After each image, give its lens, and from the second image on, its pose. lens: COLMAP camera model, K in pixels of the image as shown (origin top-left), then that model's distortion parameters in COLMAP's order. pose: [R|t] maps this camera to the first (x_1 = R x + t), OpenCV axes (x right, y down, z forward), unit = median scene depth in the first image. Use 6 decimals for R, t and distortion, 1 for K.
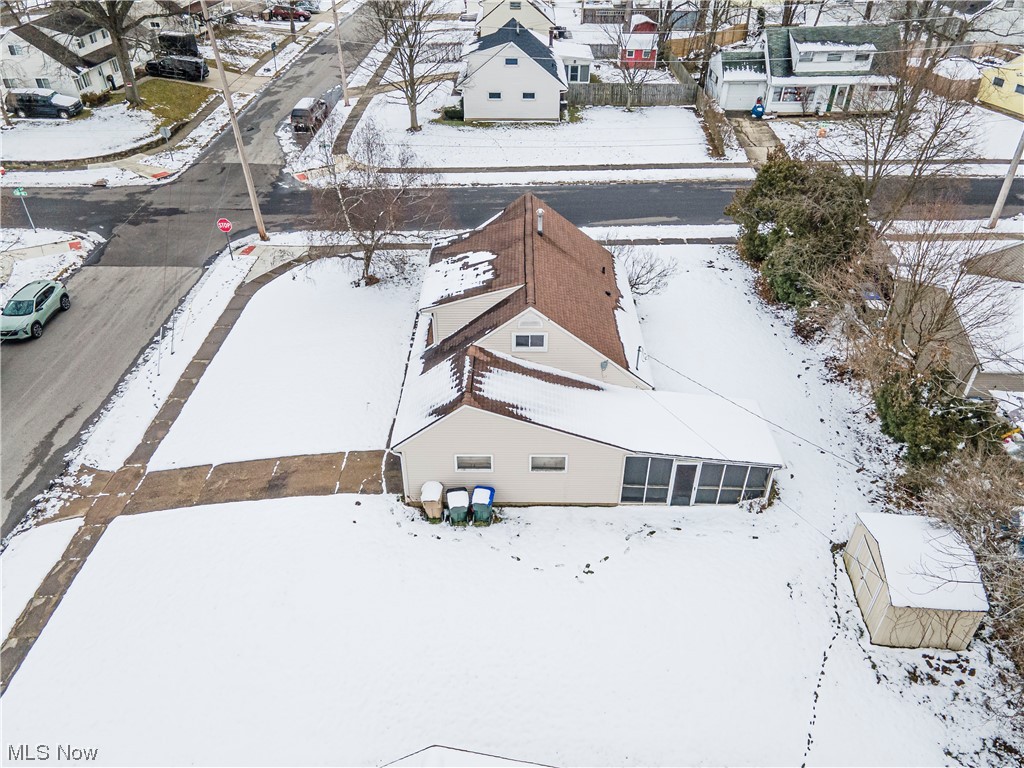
lens RADIAL K [[746.5, 0, 513.4], [0, 746.5, 383.3], [0, 0, 1]] dist [0.045497, -0.001547]
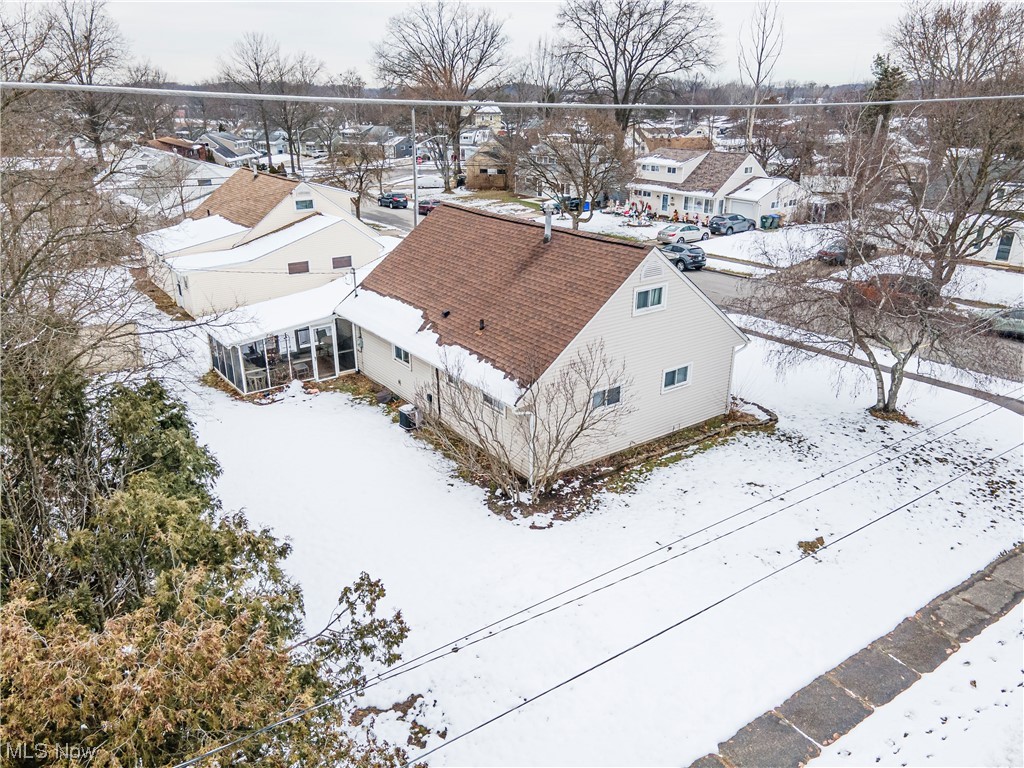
lens RADIAL K [[746.5, 0, 513.4], [0, 746.5, 383.3], [0, 0, 1]] dist [0.045497, -0.001547]
pose [[-0.804191, 0.211752, -0.555371, 0.321200], [-0.341551, 0.600068, 0.723368, -0.409607], [0.486435, 0.771414, -0.410246, 0.907019]]
